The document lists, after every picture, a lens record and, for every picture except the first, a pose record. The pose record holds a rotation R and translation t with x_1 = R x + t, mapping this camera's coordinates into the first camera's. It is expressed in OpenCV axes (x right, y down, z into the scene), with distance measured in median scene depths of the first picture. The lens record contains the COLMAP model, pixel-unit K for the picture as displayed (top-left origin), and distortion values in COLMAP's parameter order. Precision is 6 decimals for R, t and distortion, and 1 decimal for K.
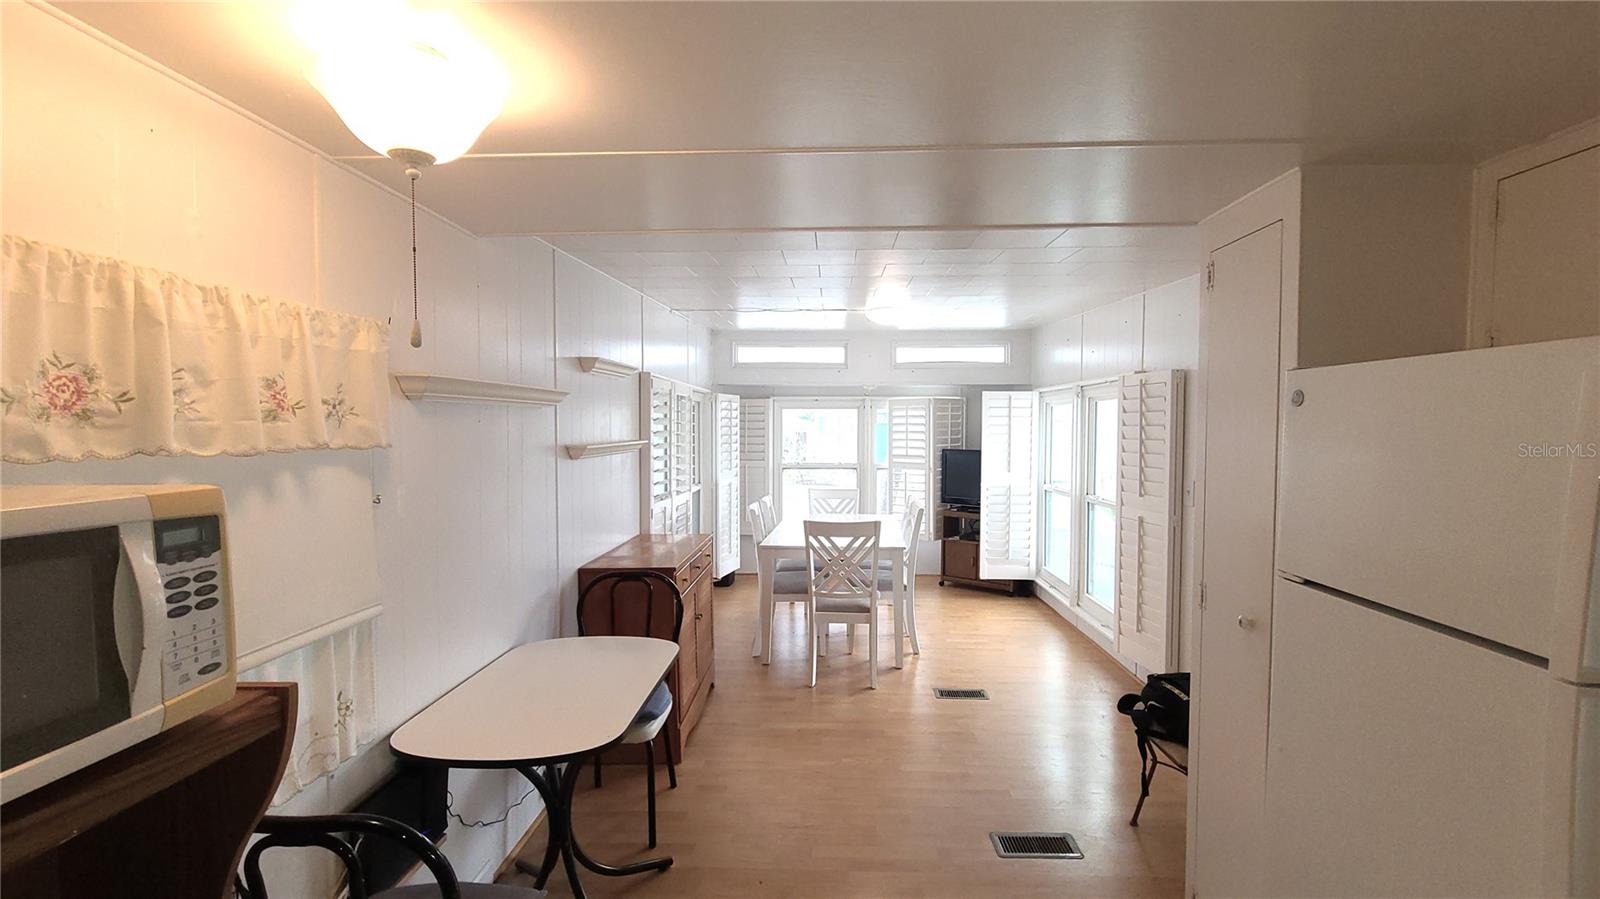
lens RADIAL K [[650.9, 0, 810.5], [0, 650.9, 450.0], [0, 0, 1]] dist [-0.001294, -0.001171]
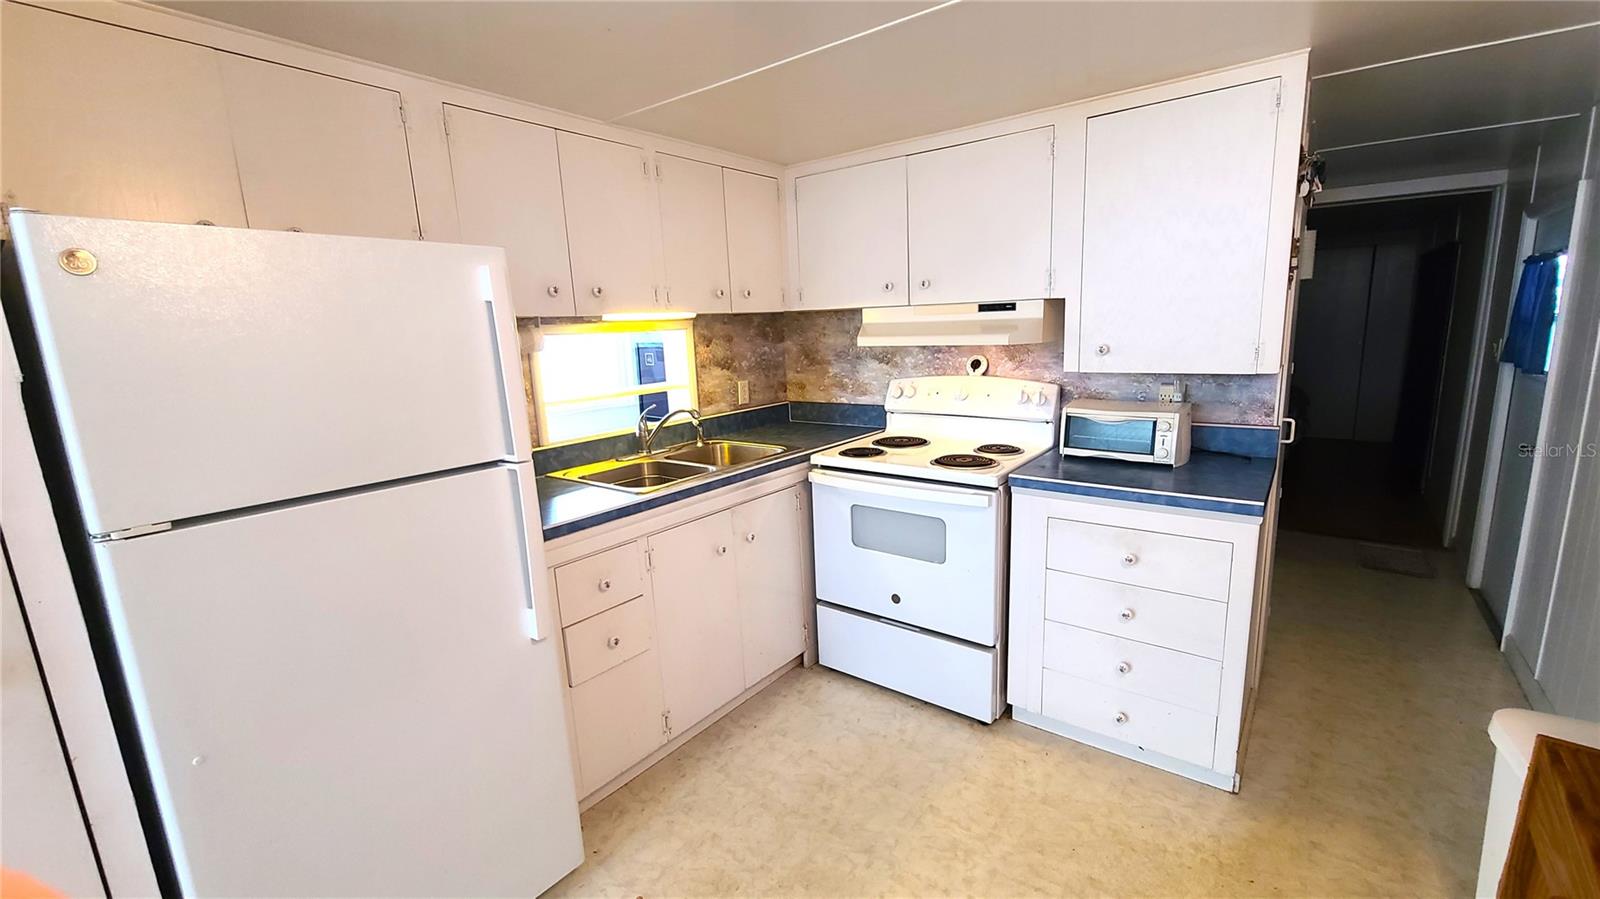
lens RADIAL K [[650.9, 0, 814.4], [0, 650.9, 444.0], [0, 0, 1]] dist [-0.001294, -0.001171]
pose [[-0.811792, -0.075904, 0.578992, -0.095051], [0.061821, 0.974773, 0.214467, 0.001471], [-0.580664, 0.209896, -0.786621, 0.467834]]
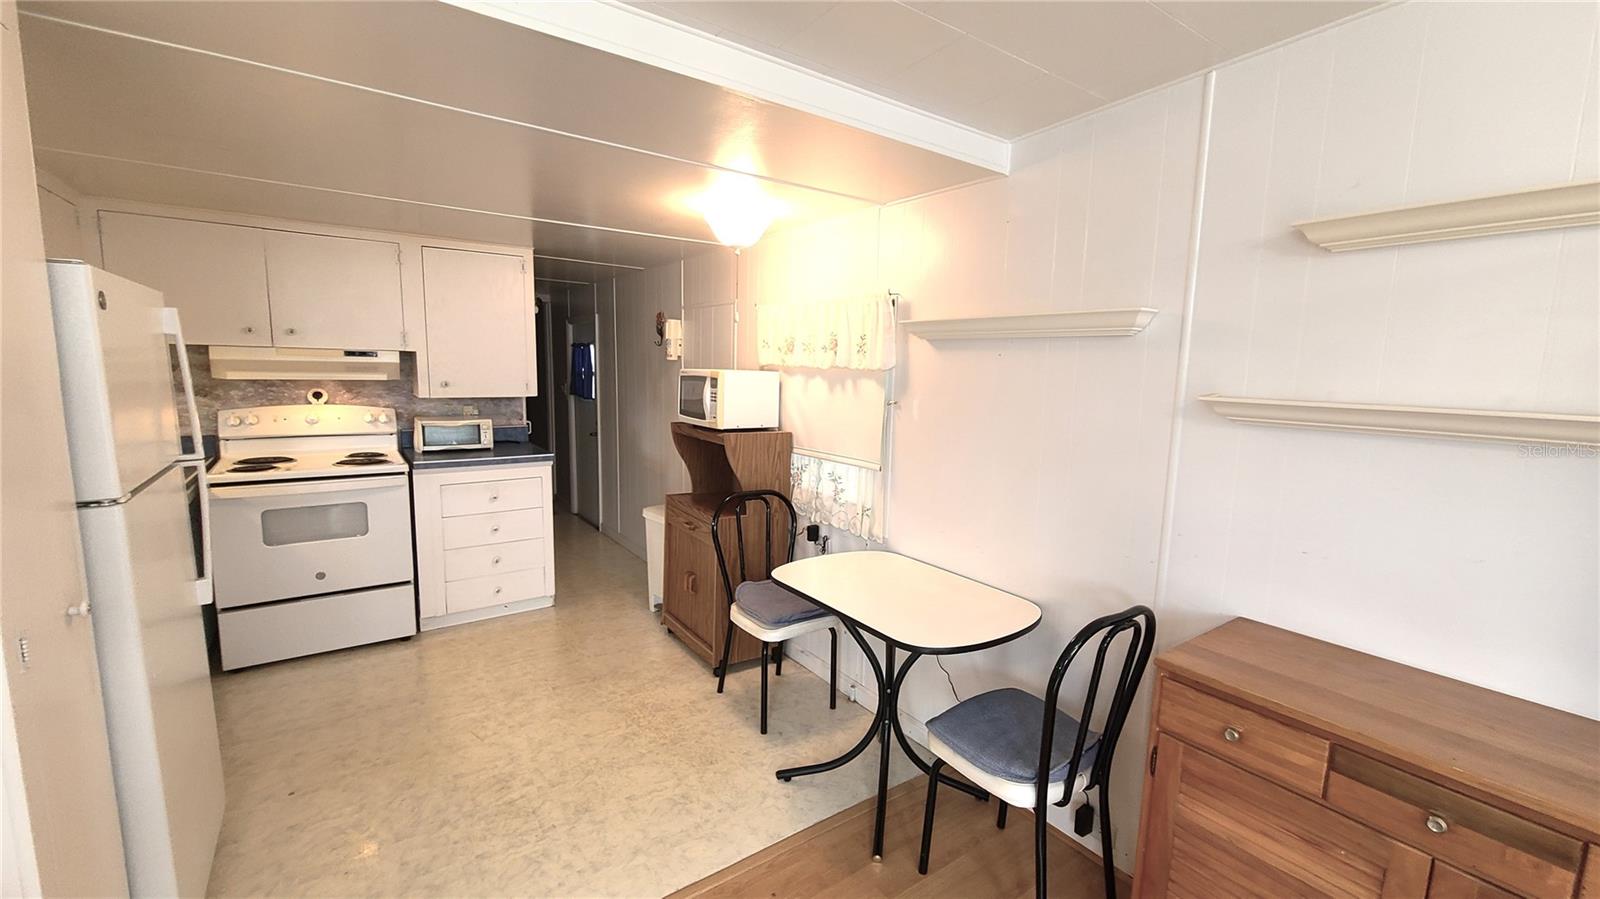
lens RADIAL K [[650.9, 0, 813.4], [0, 650.9, 450.2], [0, 0, 1]] dist [-0.001294, -0.001171]
pose [[-0.786620, 0.061207, -0.614396, 0.223277], [-0.049211, 0.985694, 0.161201, -0.027420], [0.615473, 0.157039, -0.772354, 0.967302]]
